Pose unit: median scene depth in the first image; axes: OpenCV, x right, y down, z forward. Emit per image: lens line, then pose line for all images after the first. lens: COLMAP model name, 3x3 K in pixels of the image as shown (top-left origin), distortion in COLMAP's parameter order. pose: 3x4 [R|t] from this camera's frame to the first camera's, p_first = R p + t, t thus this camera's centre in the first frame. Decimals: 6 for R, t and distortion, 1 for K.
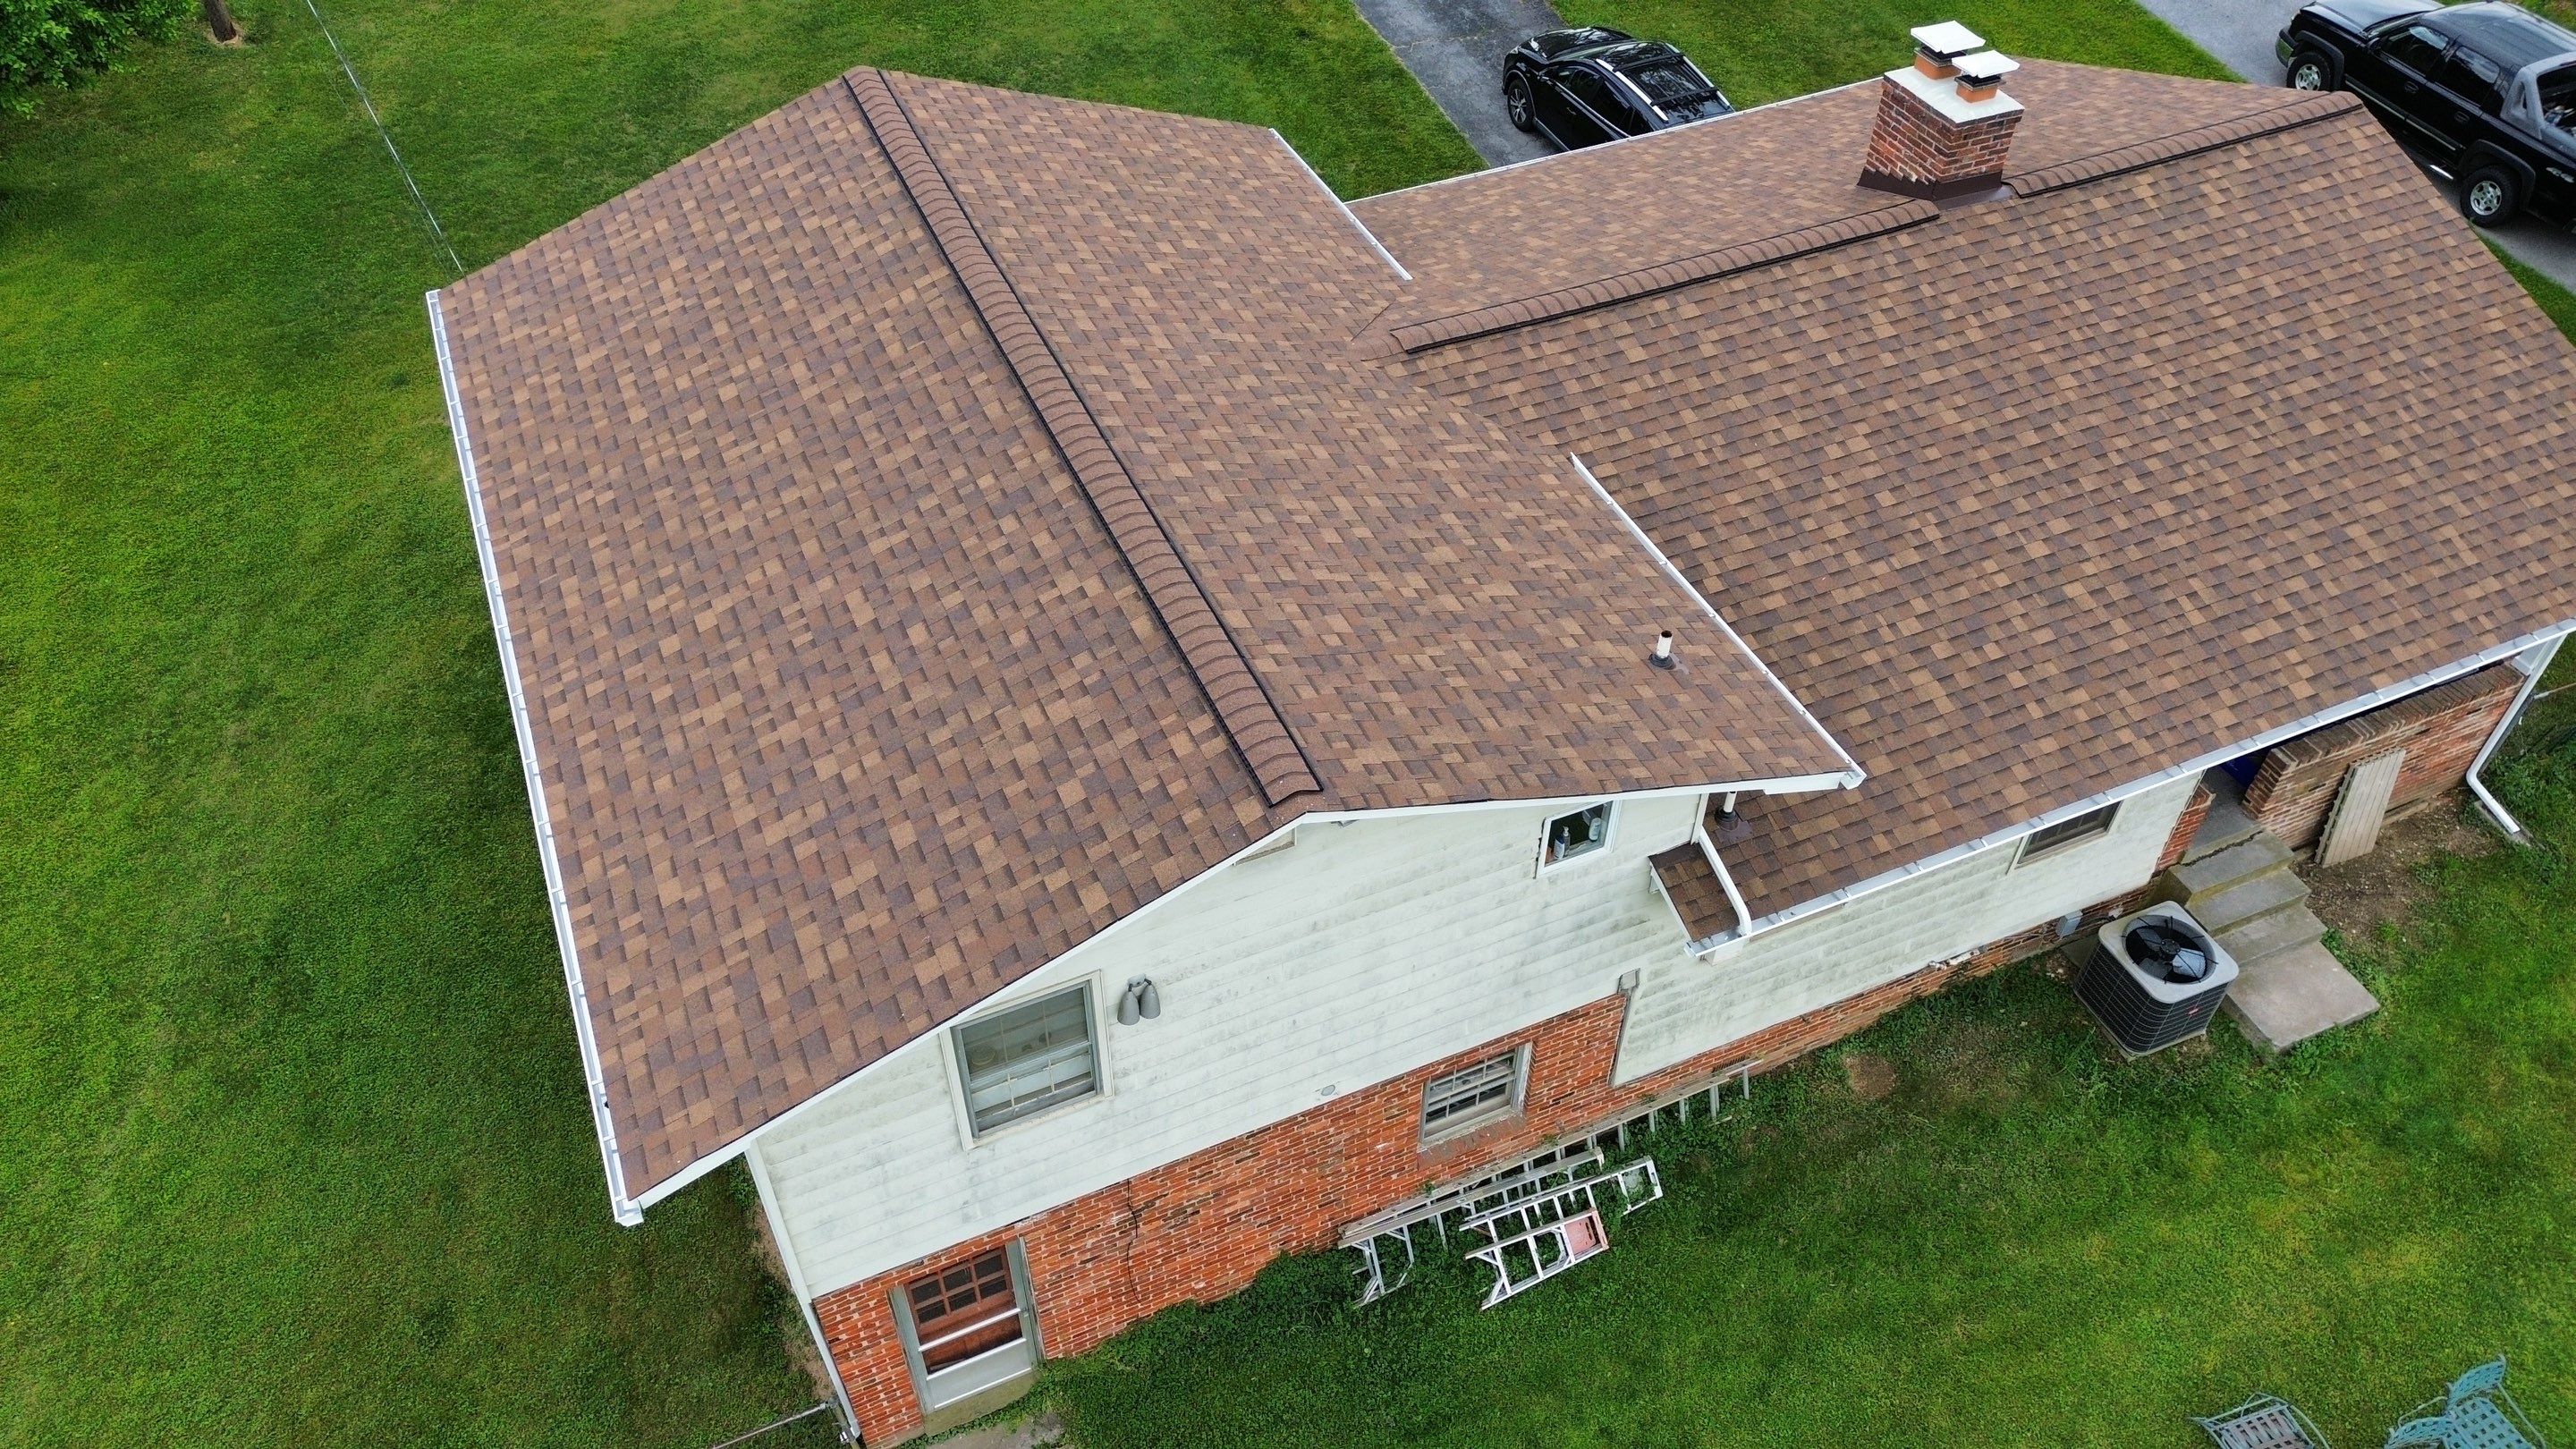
lens RADIAL K [[1844.1, 0, 1288.0], [0, 1844.1, 724.5], [0, 0, 1]] dist [0.097928, -0.119997]
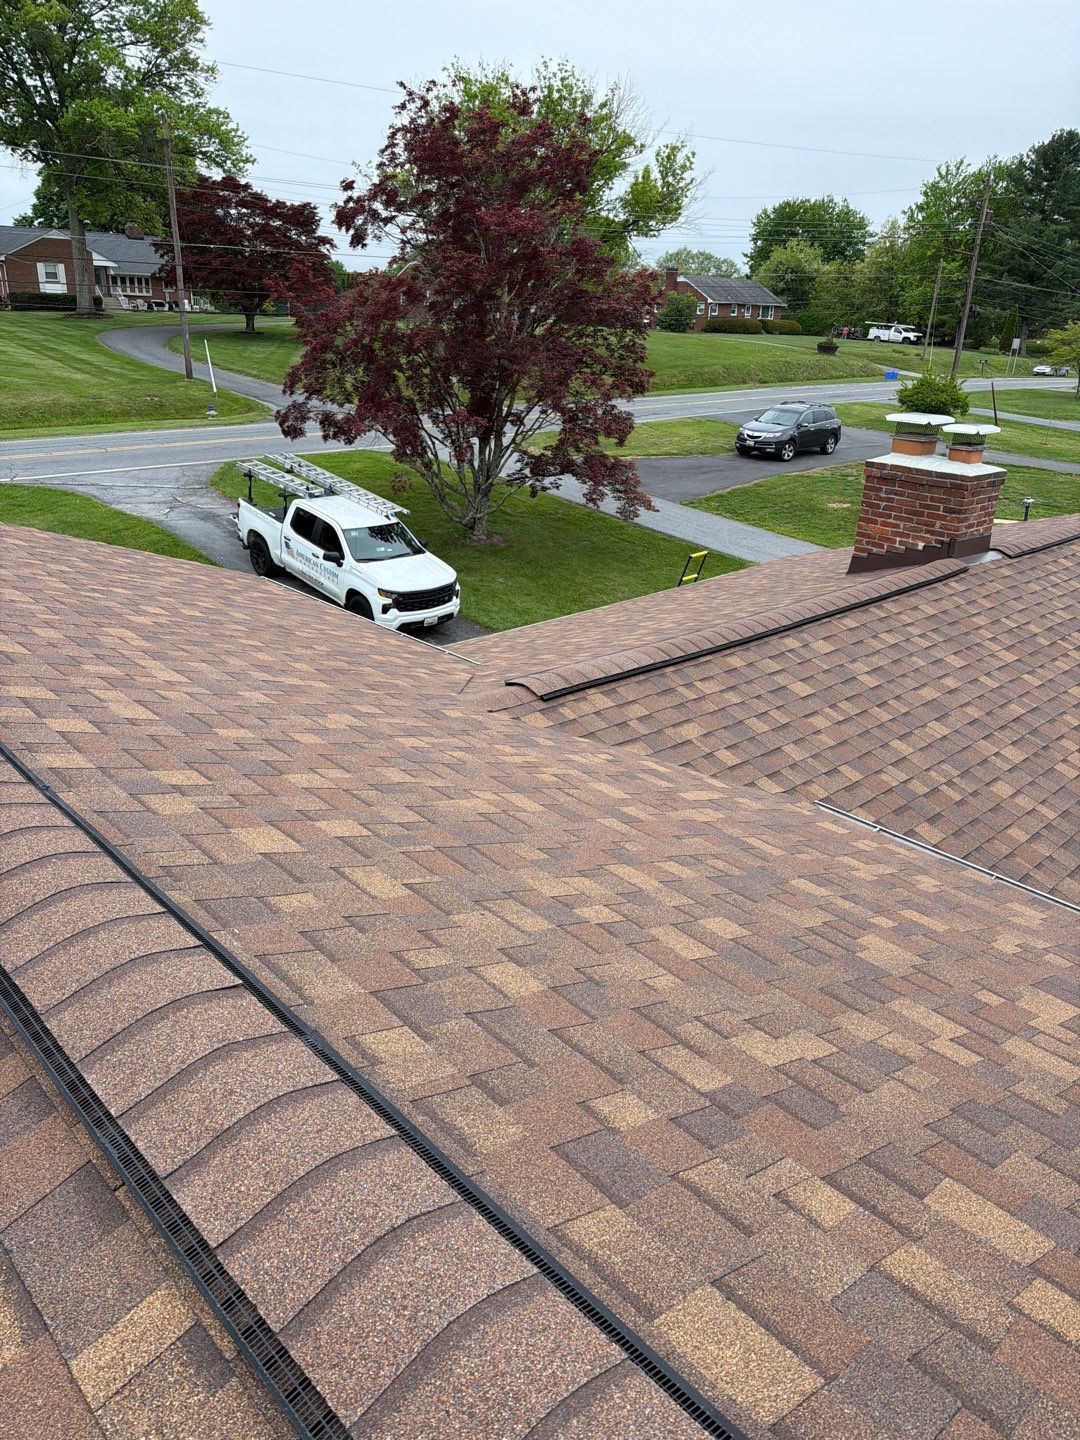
lens RADIAL K [[1011.0, 0, 531.1], [0, 1011.0, 723.9], [0, 0, 1]] dist [0.045161, -0.050841]
pose [[0.944268, -0.099114, 0.313901, -0.056781], [0.208027, 0.918711, -0.335699, -0.064639], [-0.255112, 0.382290, 0.888128, 0.648385]]
